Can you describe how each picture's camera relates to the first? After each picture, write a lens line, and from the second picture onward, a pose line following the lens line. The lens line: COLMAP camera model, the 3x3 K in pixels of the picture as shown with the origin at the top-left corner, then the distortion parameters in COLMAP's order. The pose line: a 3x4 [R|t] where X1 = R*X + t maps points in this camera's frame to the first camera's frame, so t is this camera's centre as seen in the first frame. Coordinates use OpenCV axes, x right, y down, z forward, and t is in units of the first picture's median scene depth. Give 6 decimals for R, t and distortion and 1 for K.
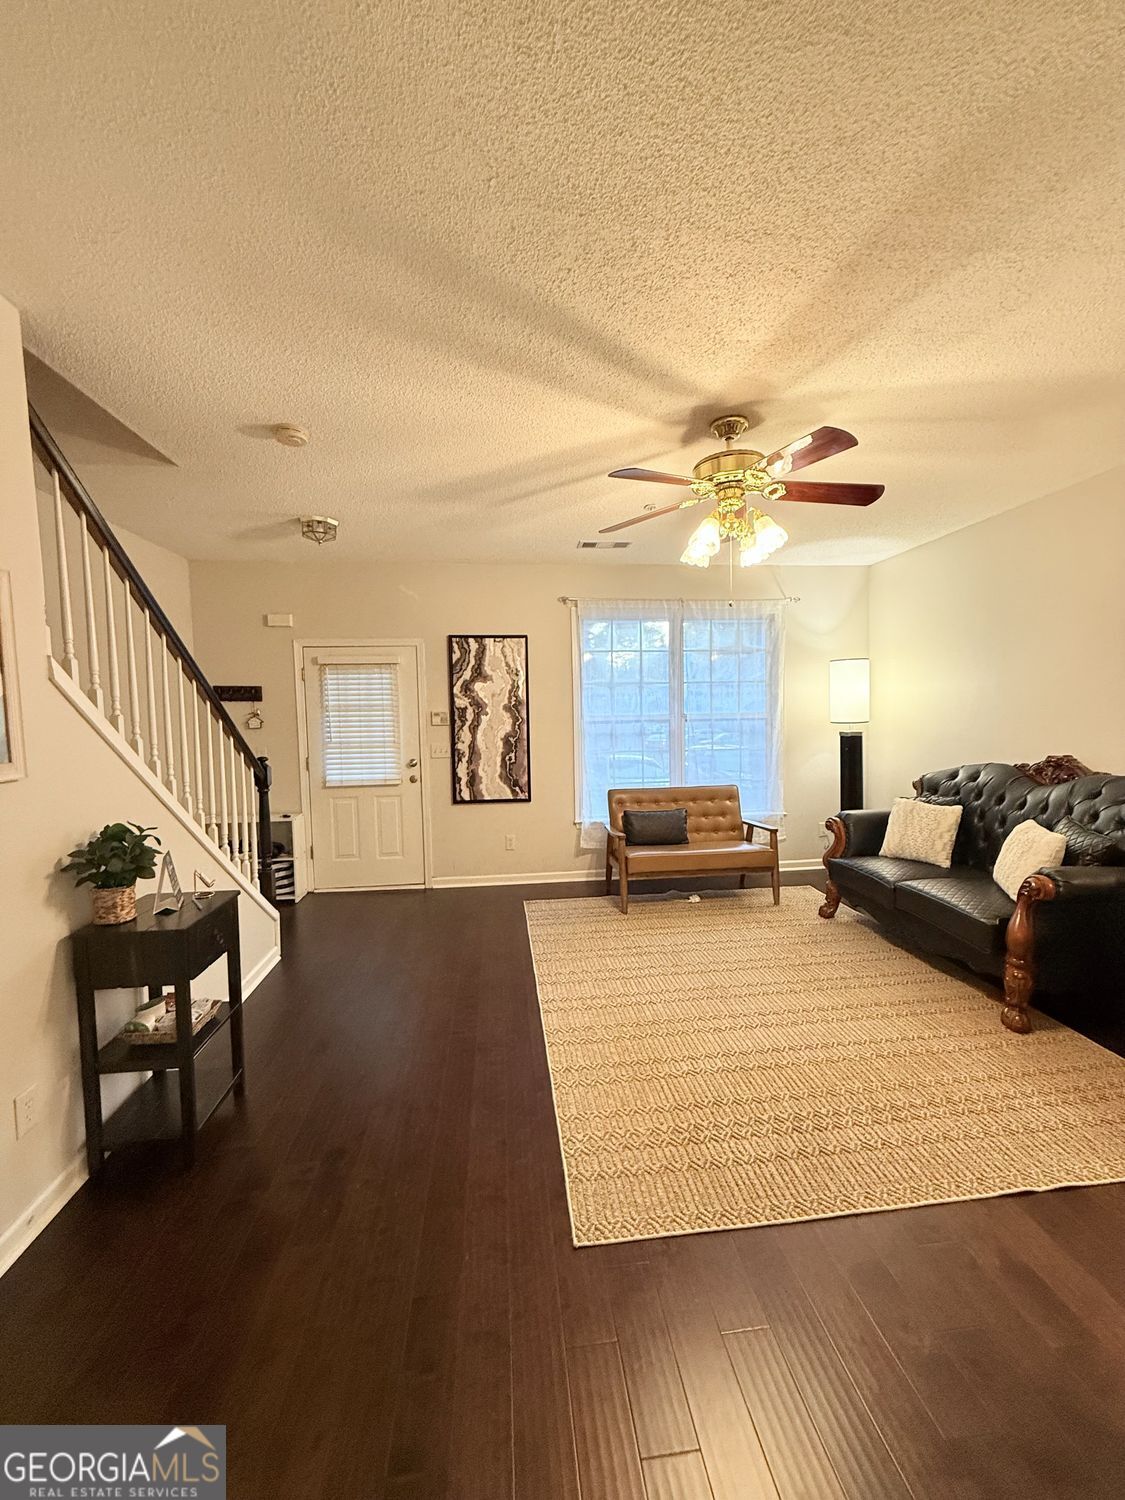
lens RADIAL K [[596.9, 0, 567.4], [0, 596.9, 747.1], [0, 0, 1]] dist [-0.000186, 0.000270]
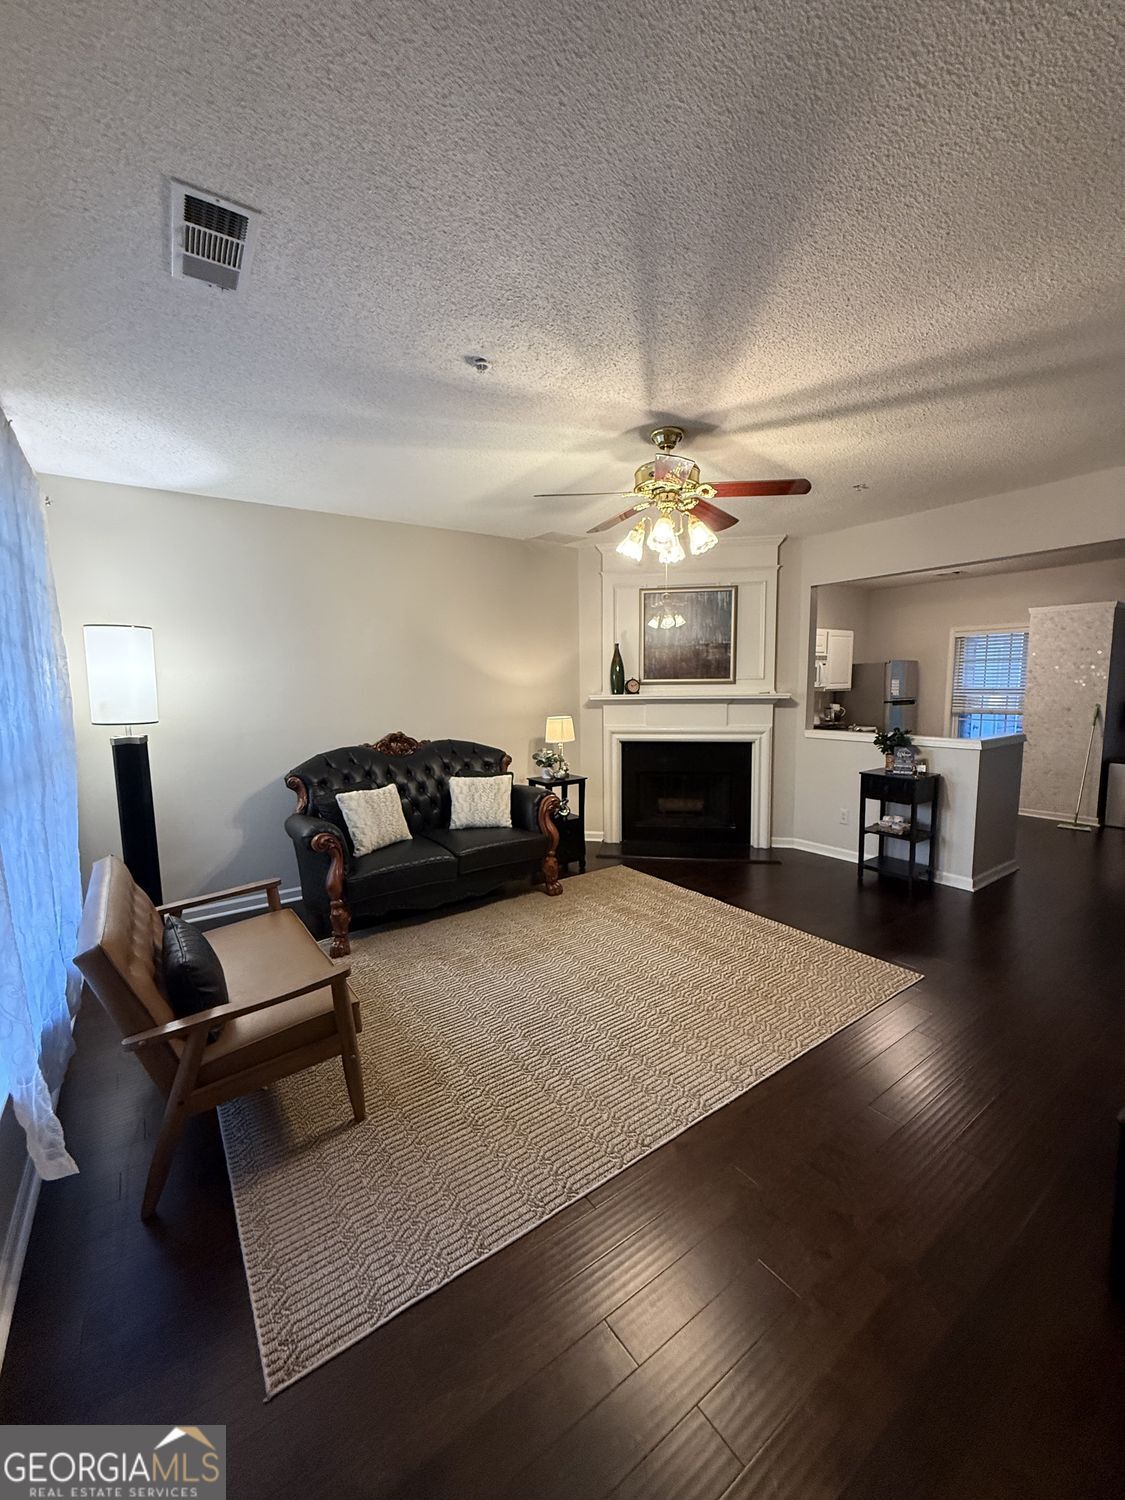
lens RADIAL K [[596.9, 0, 571.4], [0, 596.9, 751.6], [0, 0, 1]] dist [-0.000186, 0.000270]
pose [[-0.477024, -0.067261, 0.876312, -0.492316], [0.083773, 0.989048, 0.121516, -0.071701], [-0.874888, 0.131378, -0.466165, 1.289945]]
